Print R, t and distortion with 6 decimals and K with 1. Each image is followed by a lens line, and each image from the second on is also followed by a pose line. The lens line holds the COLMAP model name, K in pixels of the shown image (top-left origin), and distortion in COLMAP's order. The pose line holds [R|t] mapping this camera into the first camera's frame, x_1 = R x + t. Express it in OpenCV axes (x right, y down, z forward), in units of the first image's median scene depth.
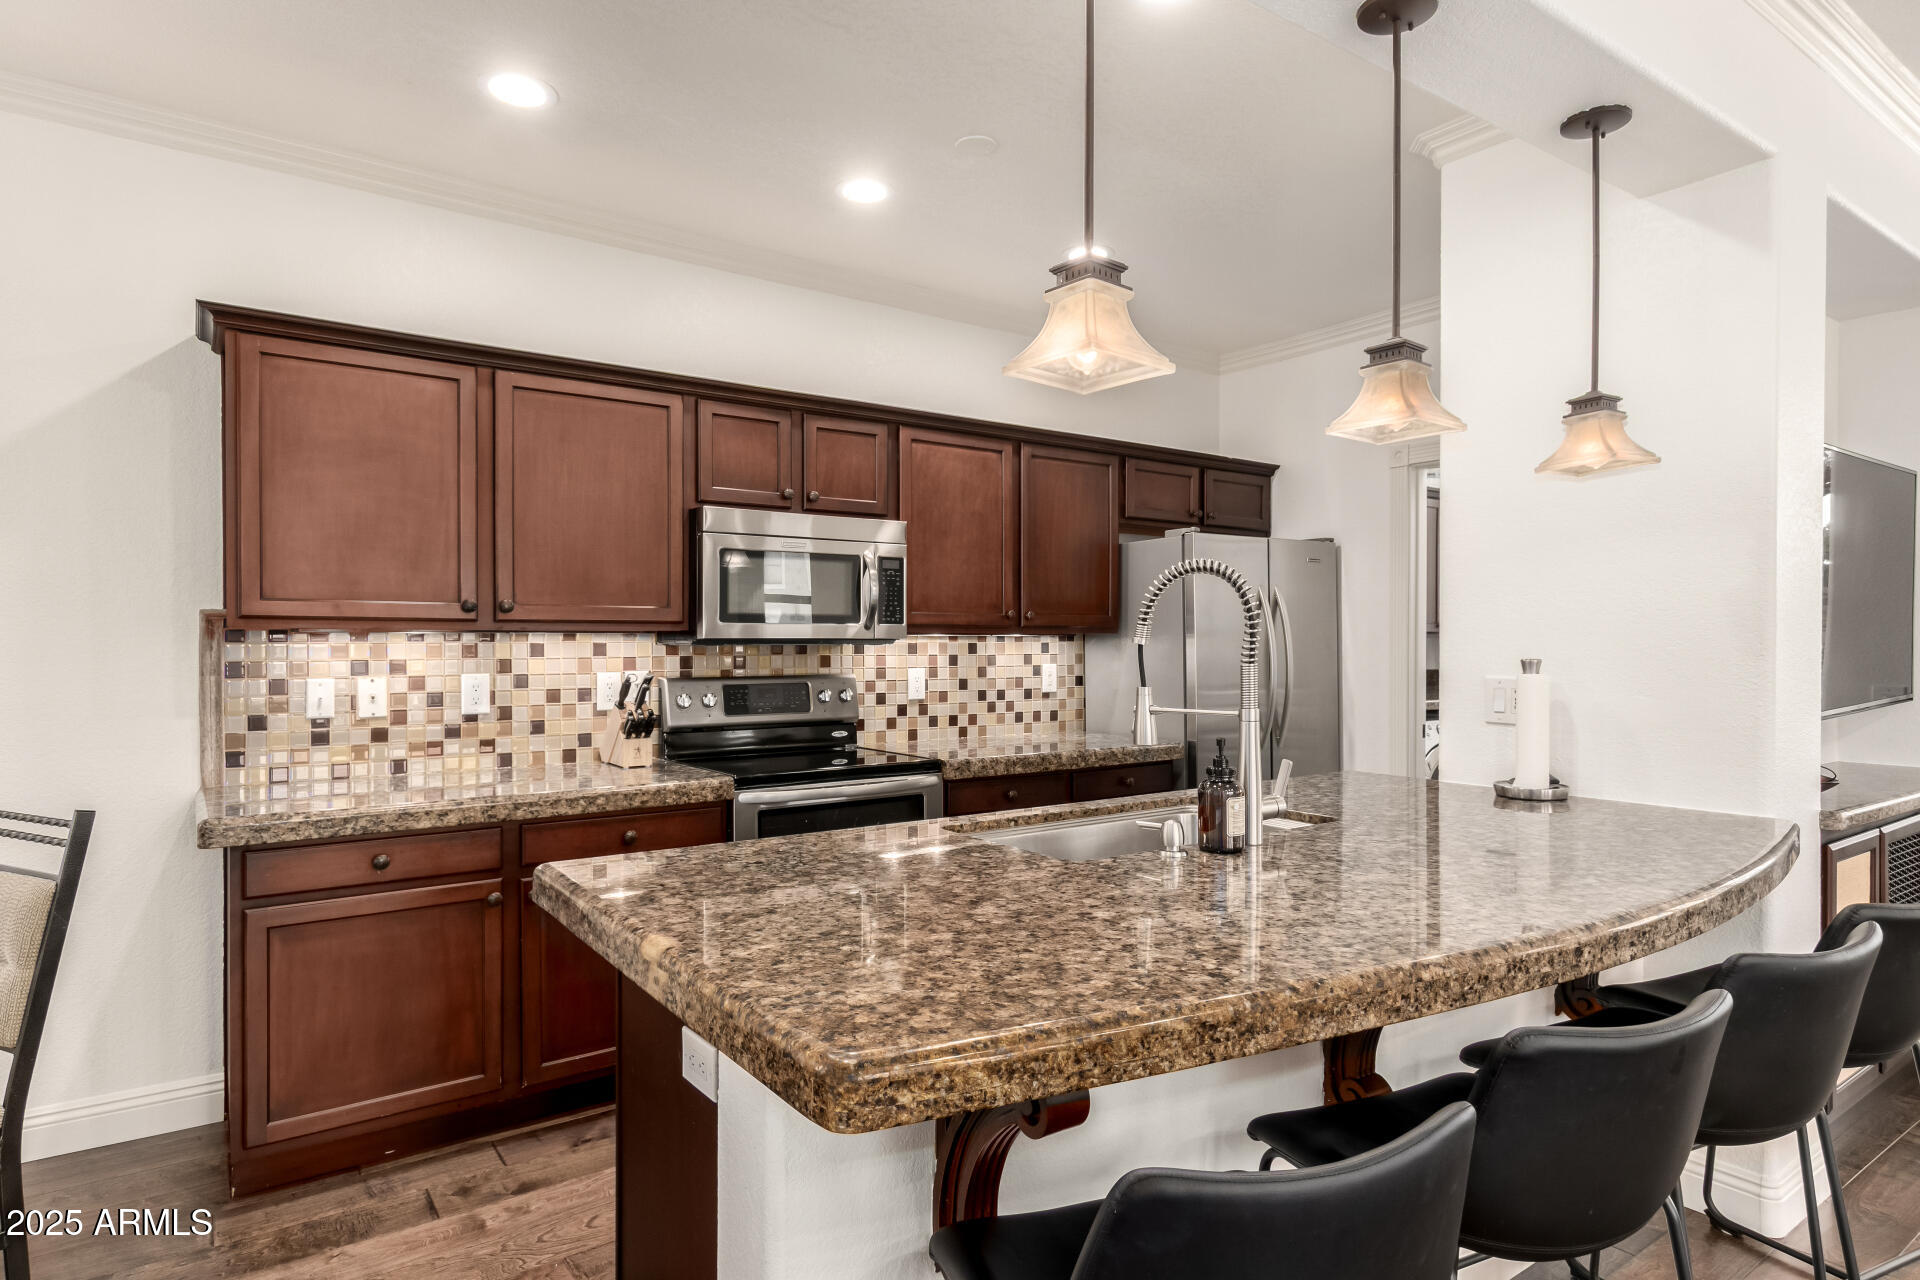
lens RADIAL K [[1051.1, 0, 945.8], [0, 1051.1, 654.8], [0, 0, 1]] dist [0.009834, -0.004937]
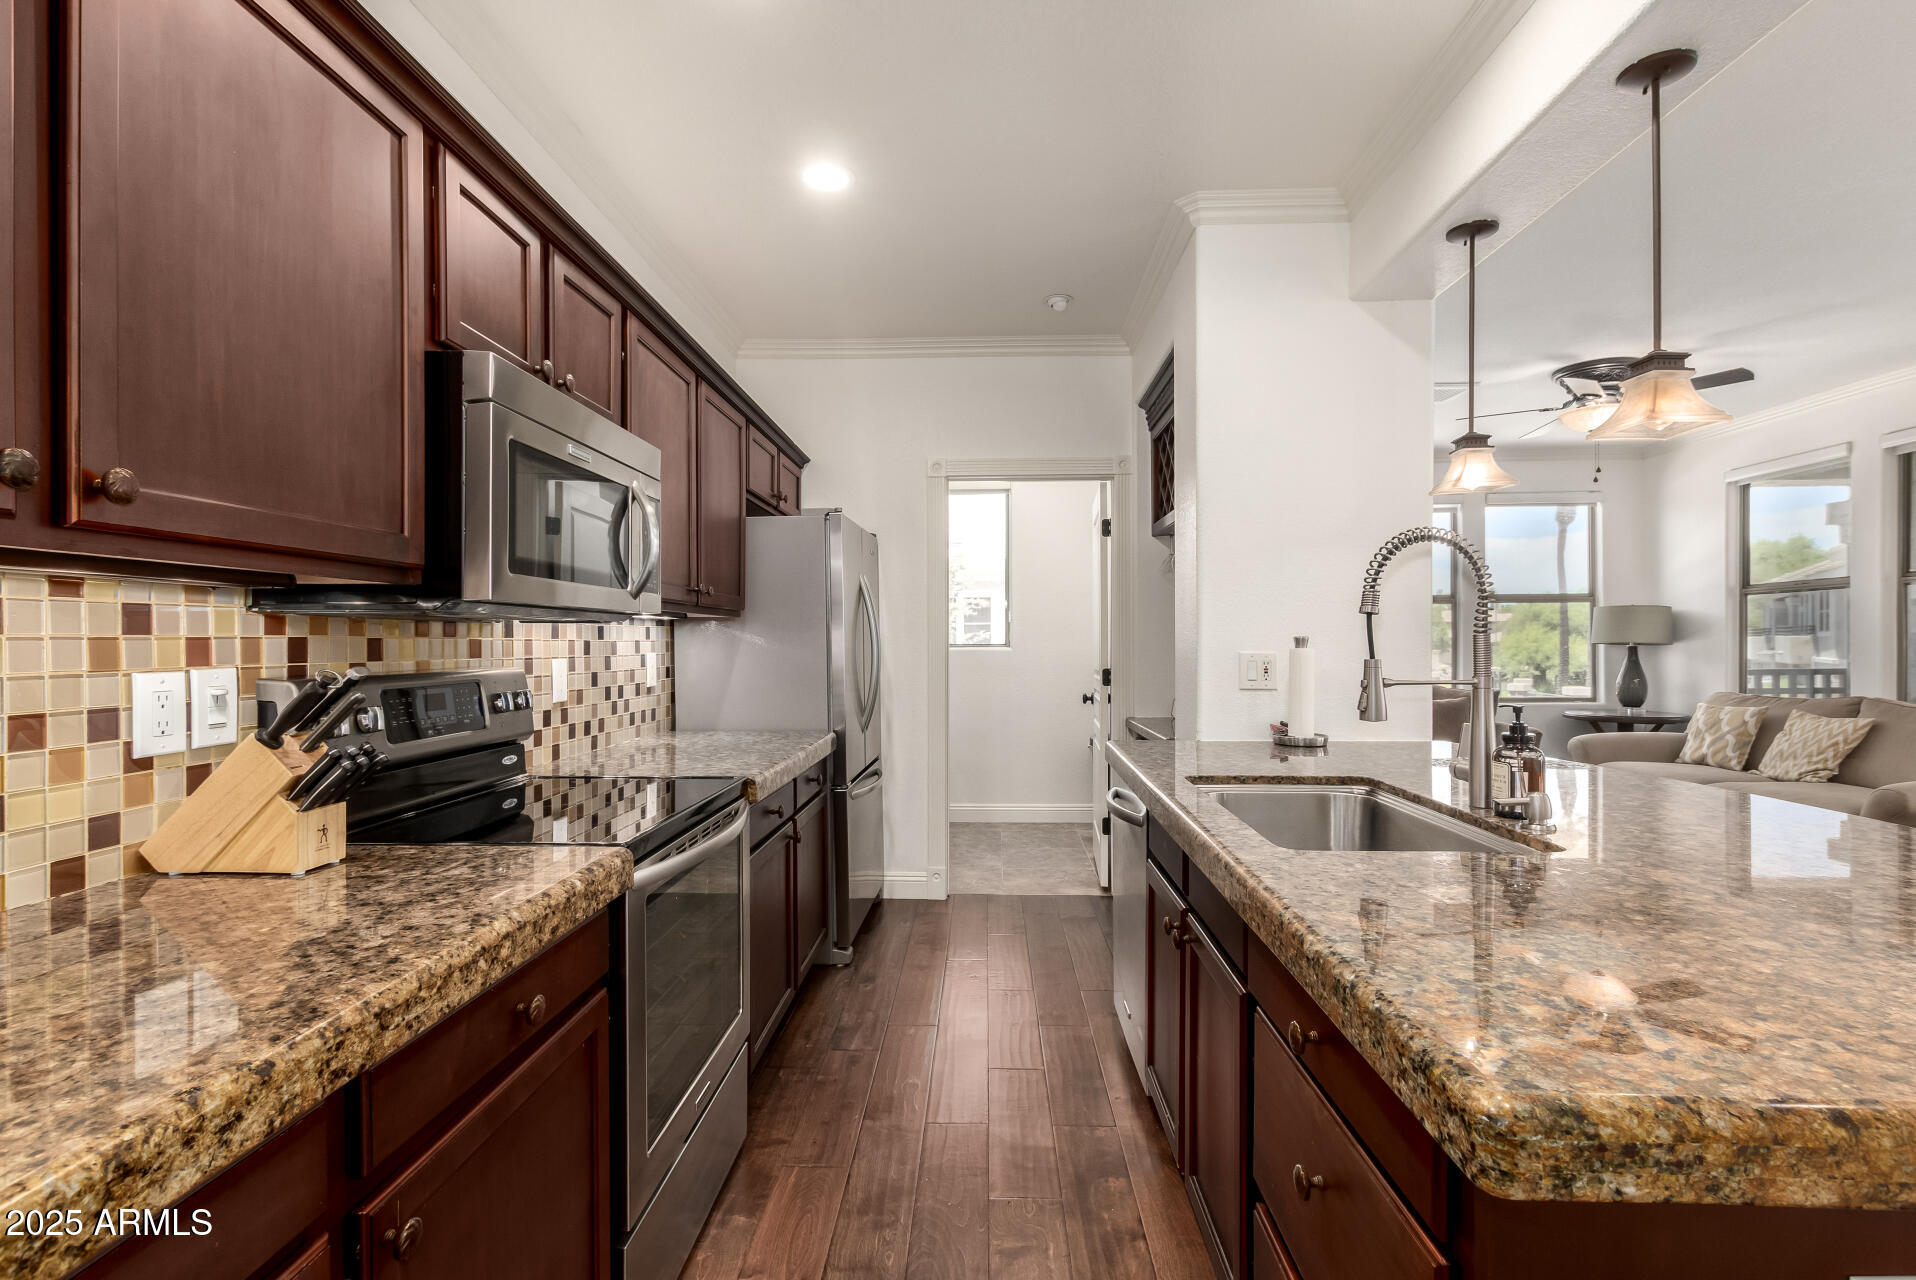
lens RADIAL K [[887.4, 0, 957.1], [0, 887.4, 653.3], [0, 0, 1]] dist [0.002263, 0.001230]
pose [[0.609189, -0.010121, 0.792960, -0.419595], [0.010417, 0.999934, 0.004759, 0.011170], [-0.792957, 0.005361, 0.609255, 0.510642]]
